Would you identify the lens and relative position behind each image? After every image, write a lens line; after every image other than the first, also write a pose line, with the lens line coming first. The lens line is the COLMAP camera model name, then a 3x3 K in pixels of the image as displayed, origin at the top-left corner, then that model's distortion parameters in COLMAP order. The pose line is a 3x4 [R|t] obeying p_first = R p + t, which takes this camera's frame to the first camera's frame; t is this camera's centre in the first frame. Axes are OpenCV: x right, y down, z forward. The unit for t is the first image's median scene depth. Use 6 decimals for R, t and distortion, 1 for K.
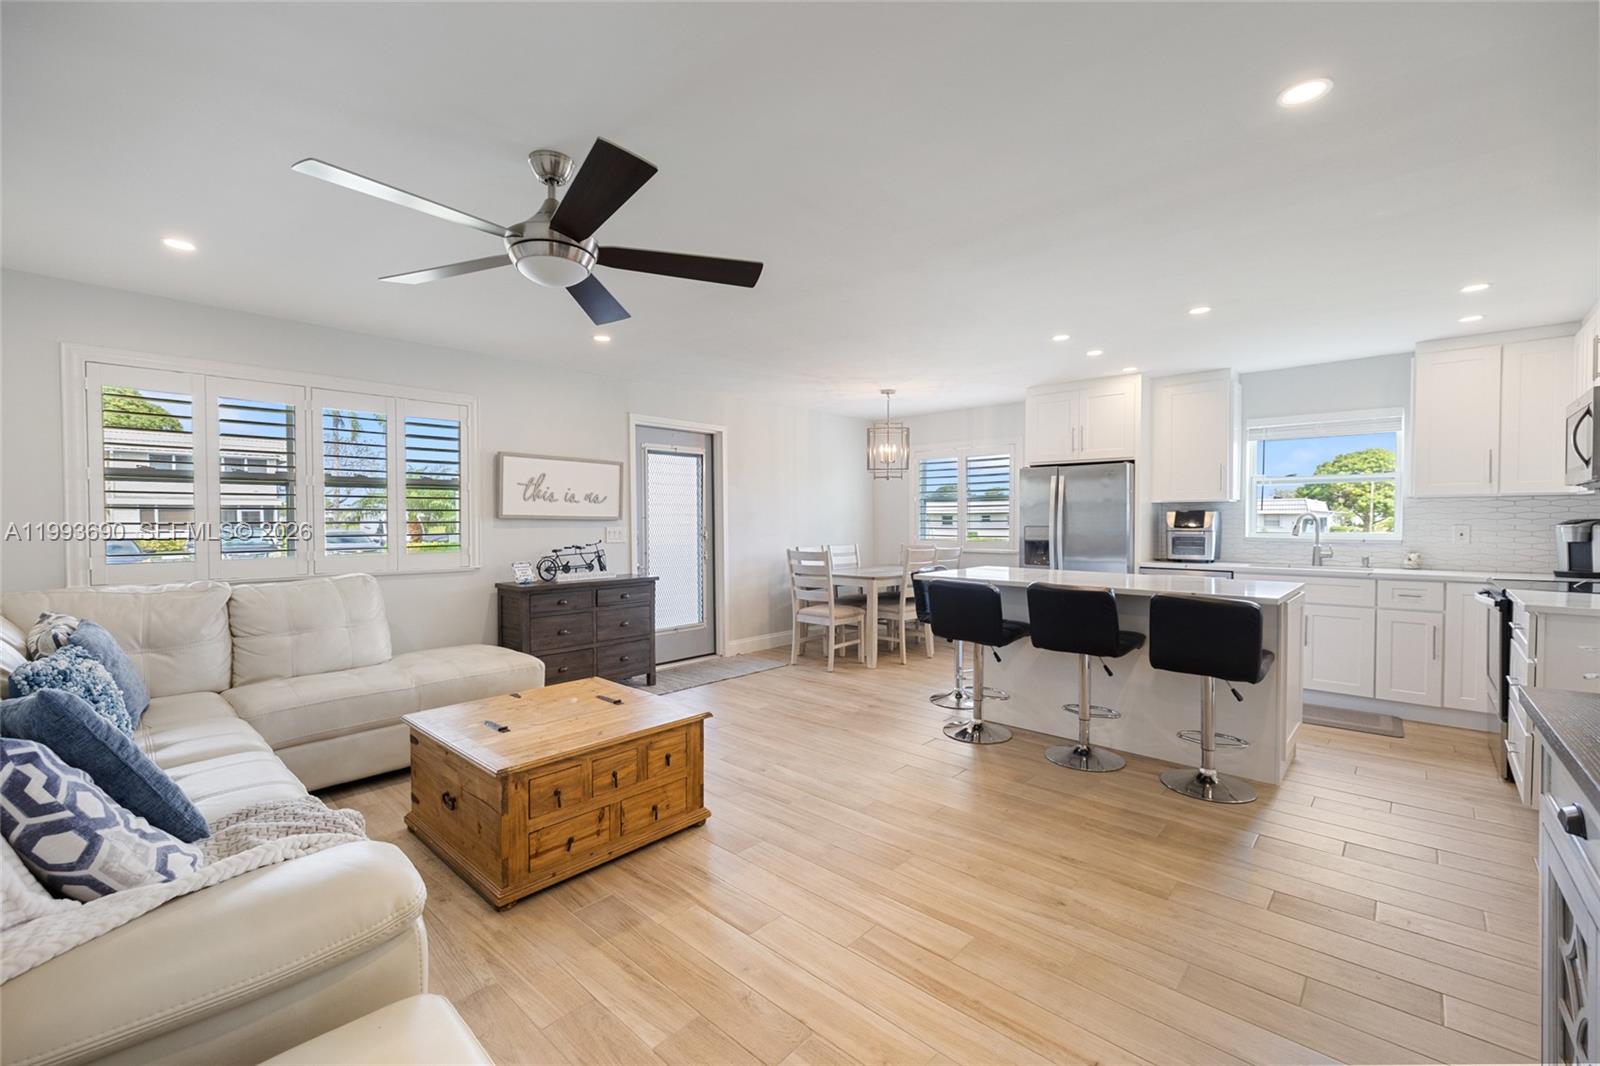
lens RADIAL K [[674.6, 0, 791.7], [0, 674.6, 532.5], [0, 0, 1]] dist [0.004502, -0.000887]
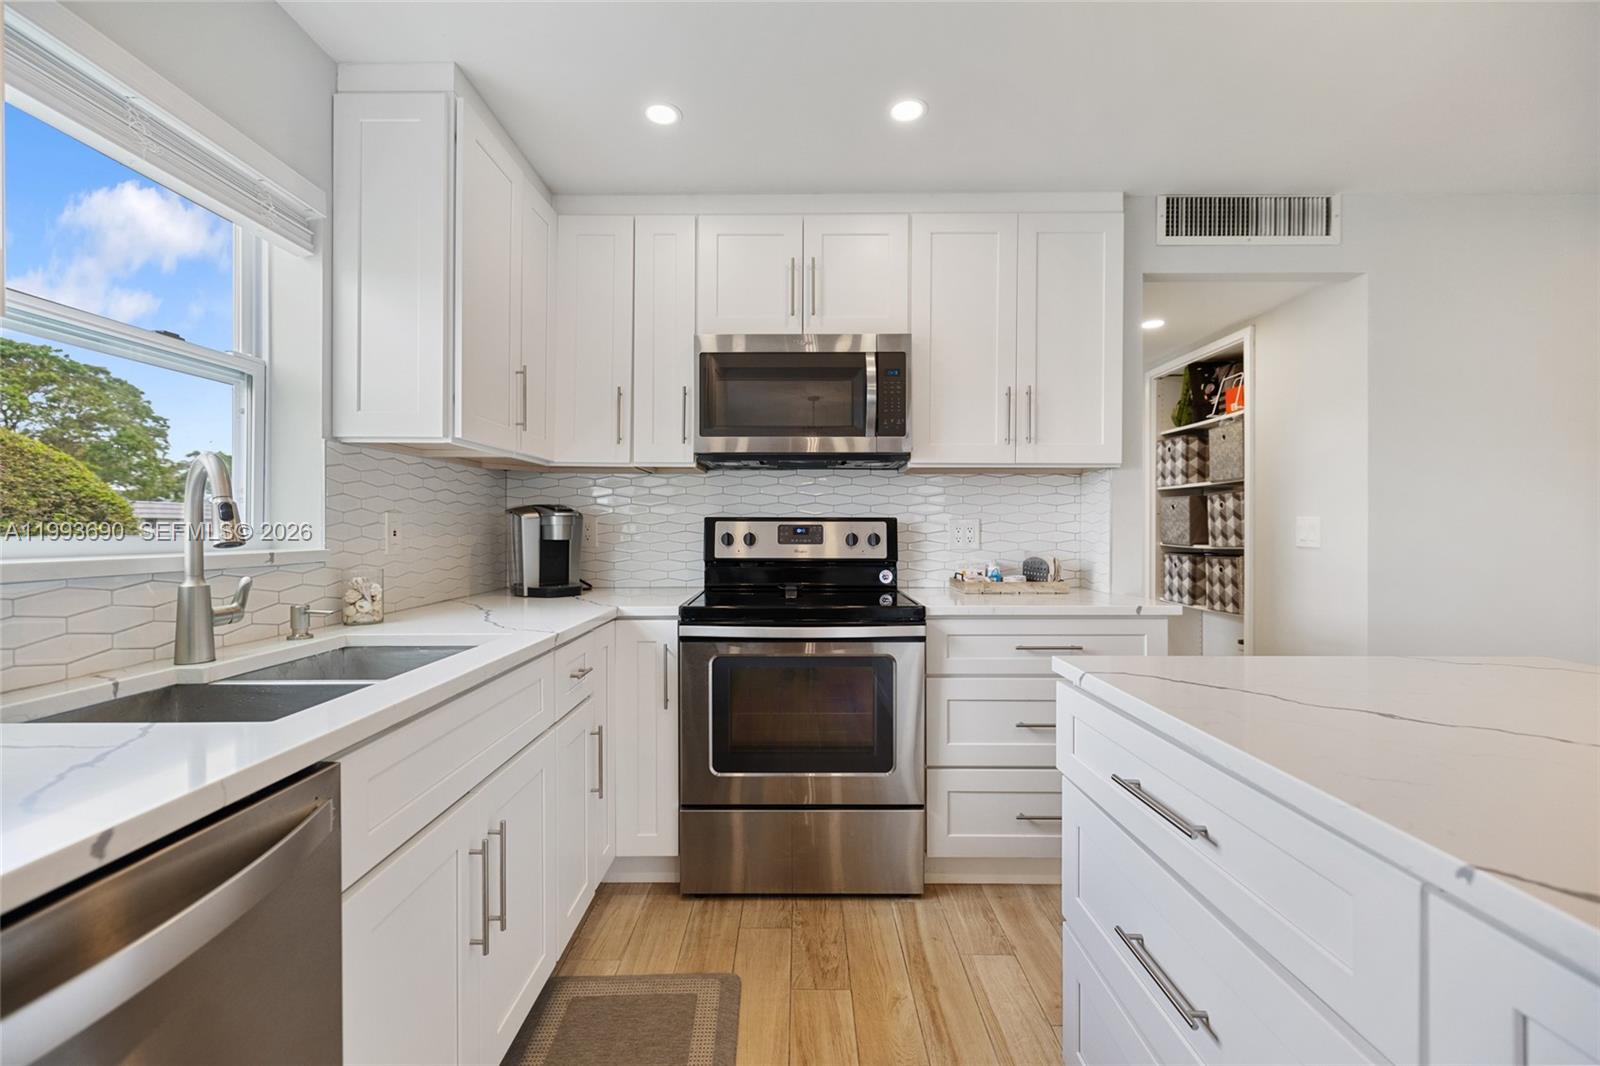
lens RADIAL K [[674.6, 0, 791.5], [0, 674.6, 528.4], [0, 0, 1]] dist [0.004502, -0.000887]
pose [[-0.672418, -0.000466, 0.740171, 0.446413], [0.015143, 0.999782, 0.014387, -0.001980], [-0.740017, 0.020883, -0.672264, 1.046766]]
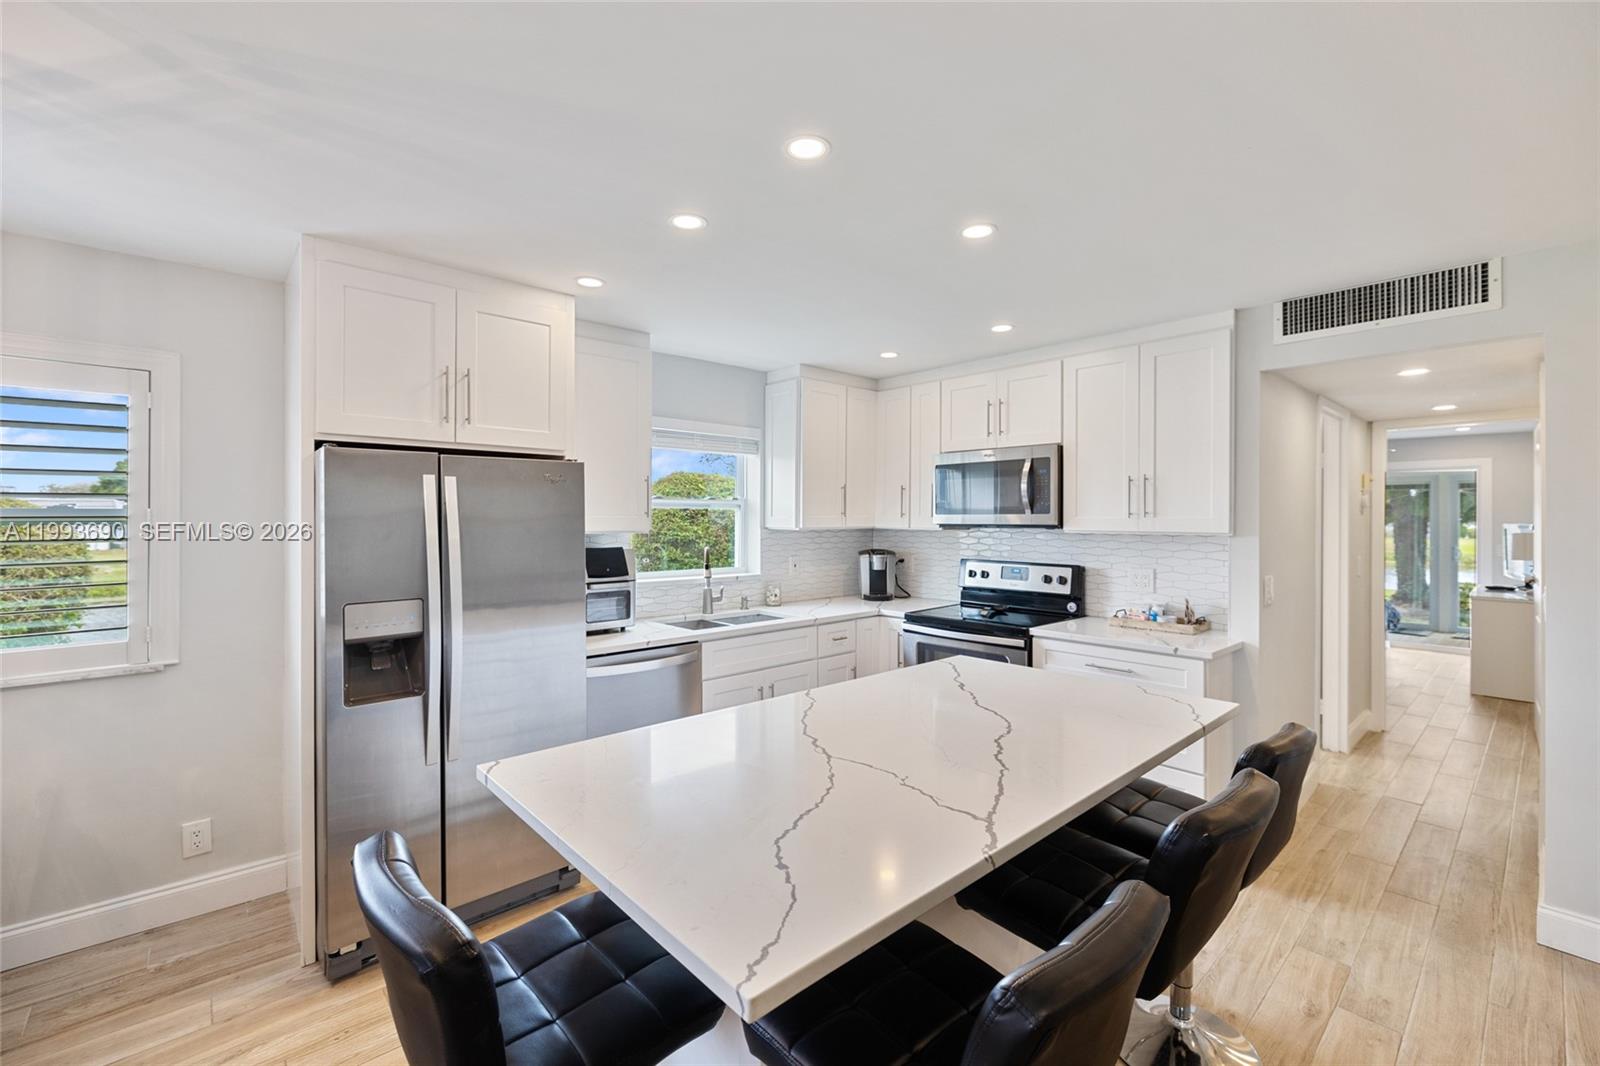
lens RADIAL K [[674.6, 0, 796.7], [0, 674.6, 525.6], [0, 0, 1]] dist [0.004502, -0.000887]
pose [[0.089764, -0.009100, 0.995921, -0.004091], [0.019237, 0.999788, 0.007402, -0.059821], [-0.995777, 0.018495, 0.089920, 0.856965]]
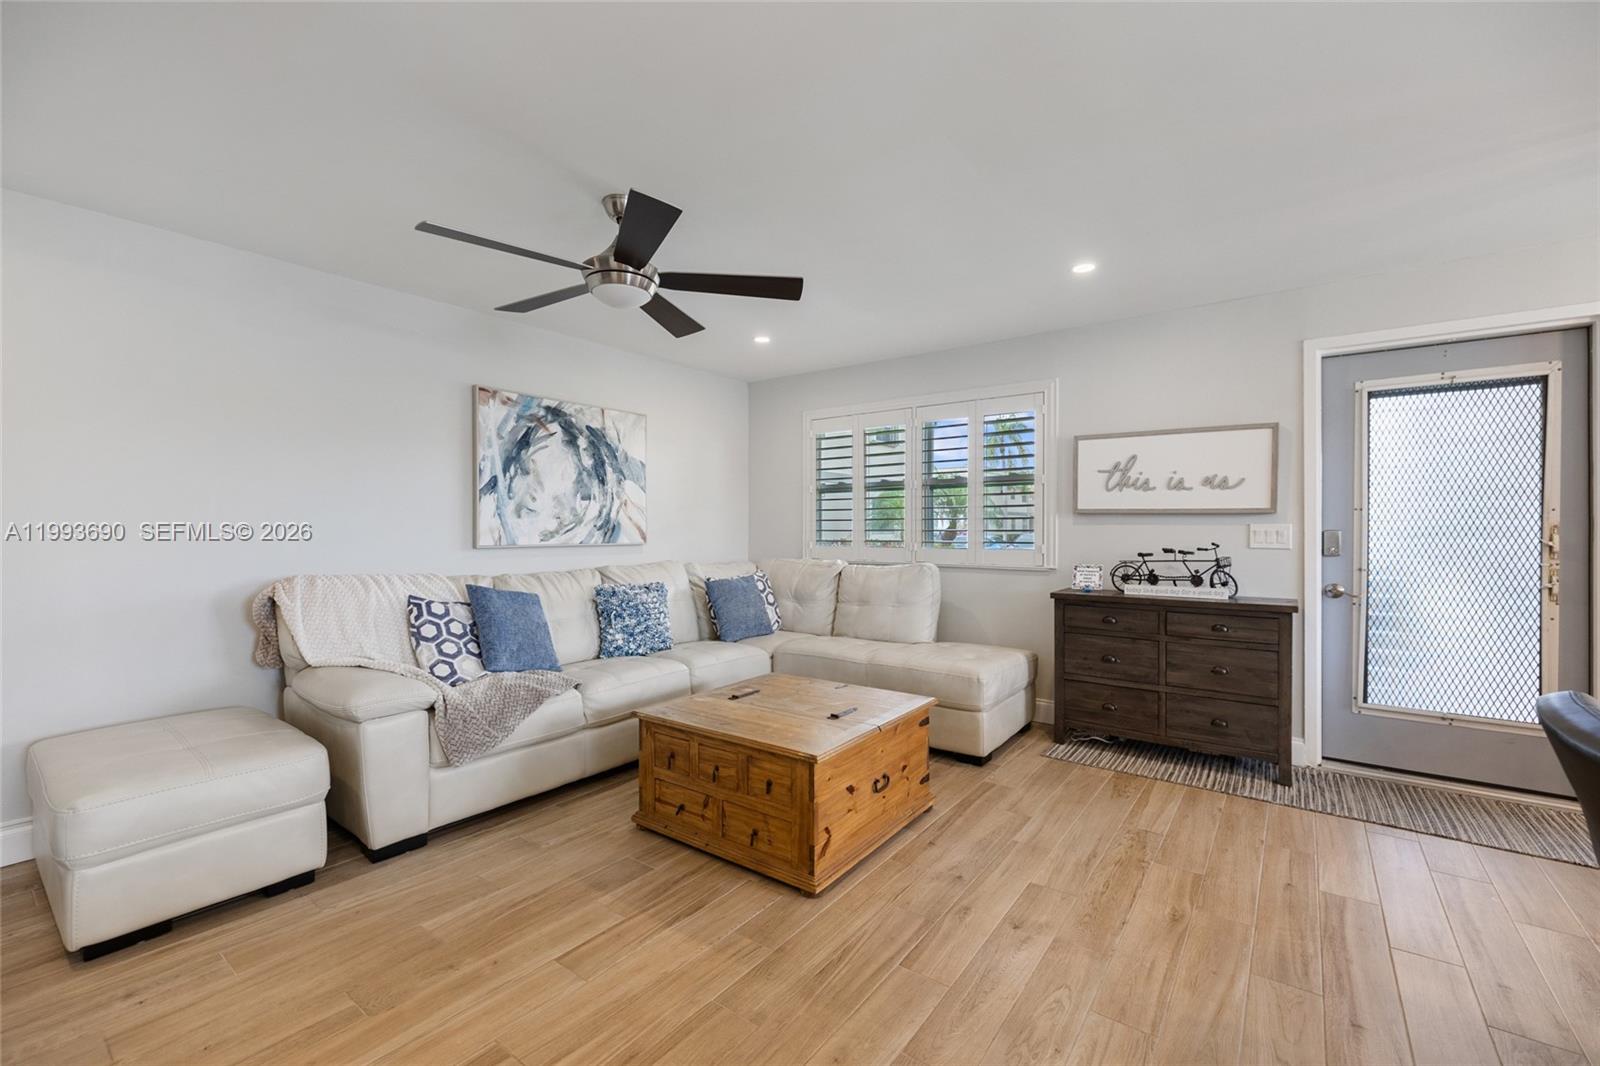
lens RADIAL K [[674.6, 0, 777.5], [0, 674.6, 531.4], [0, 0, 1]] dist [0.004502, -0.000887]
pose [[0.094406, 0.008169, -0.995500, 0.379042], [-0.019105, 0.999797, 0.006393, 0.003957], [0.995350, 0.018416, 0.094543, 0.525028]]
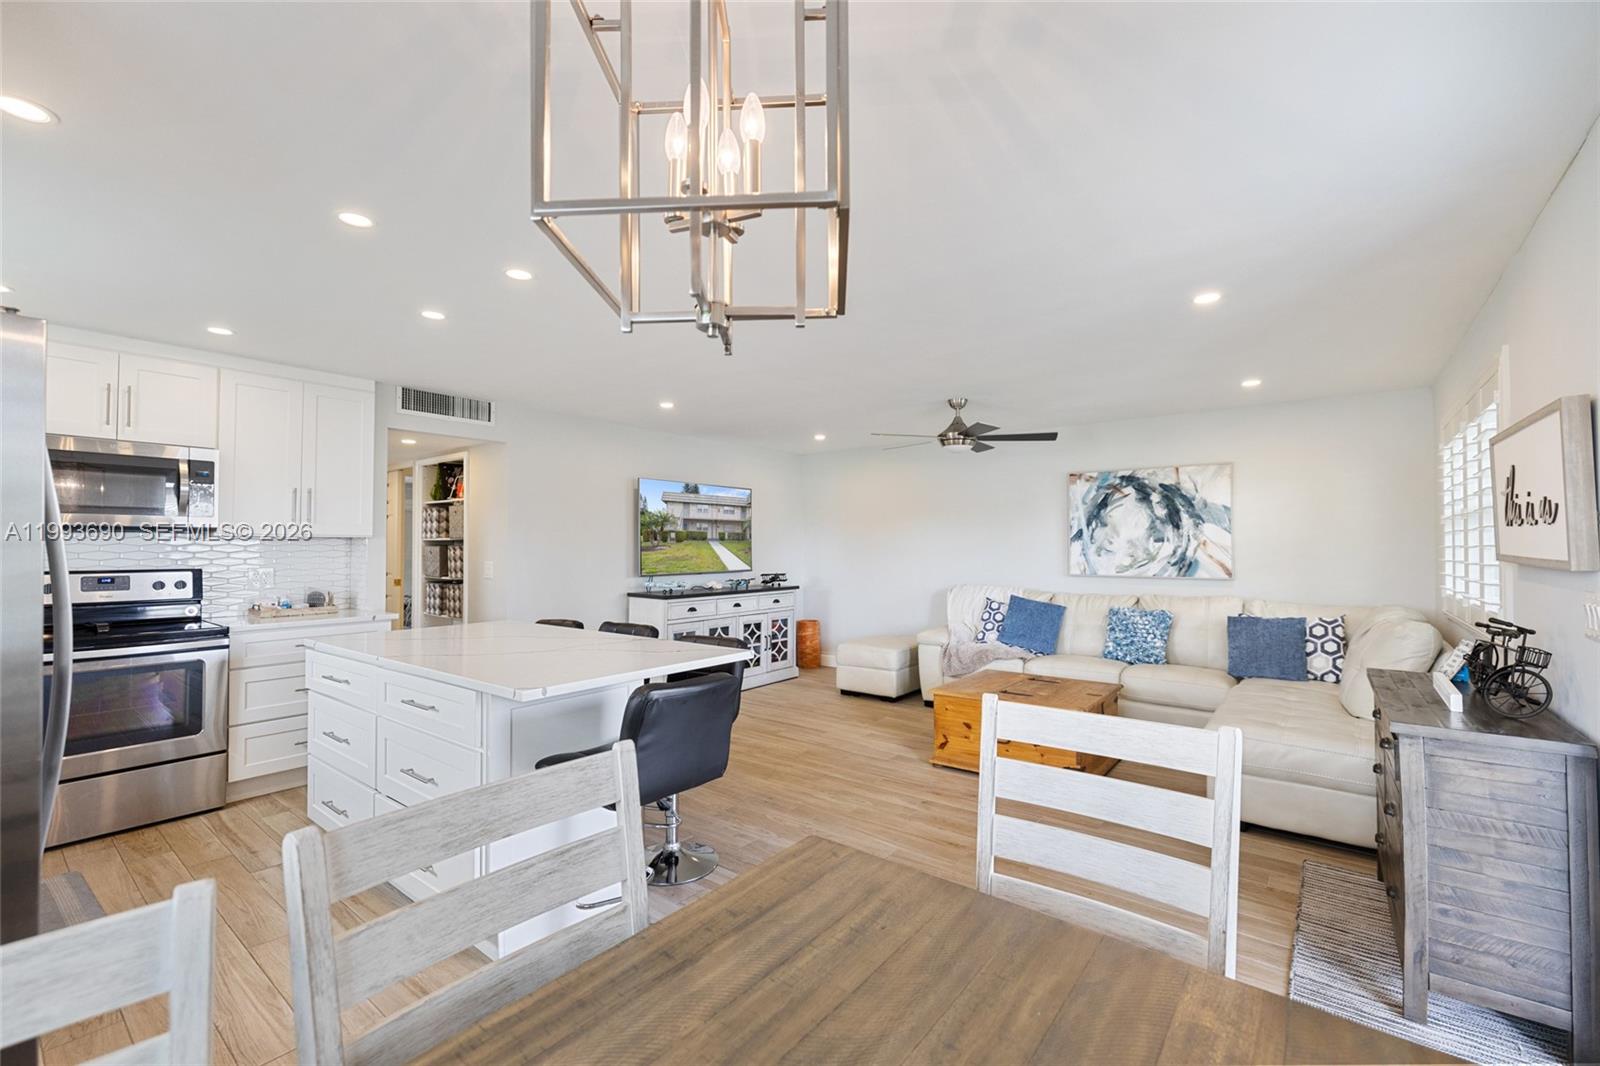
lens RADIAL K [[674.6, 0, 791.9], [0, 674.6, 534.7], [0, 0, 1]] dist [0.004502, -0.000887]
pose [[-0.997288, 0.001264, -0.073589, 0.168319], [0.001244, 0.999999, 0.000306, -0.040744], [0.073589, 0.000214, -0.997289, 1.450955]]
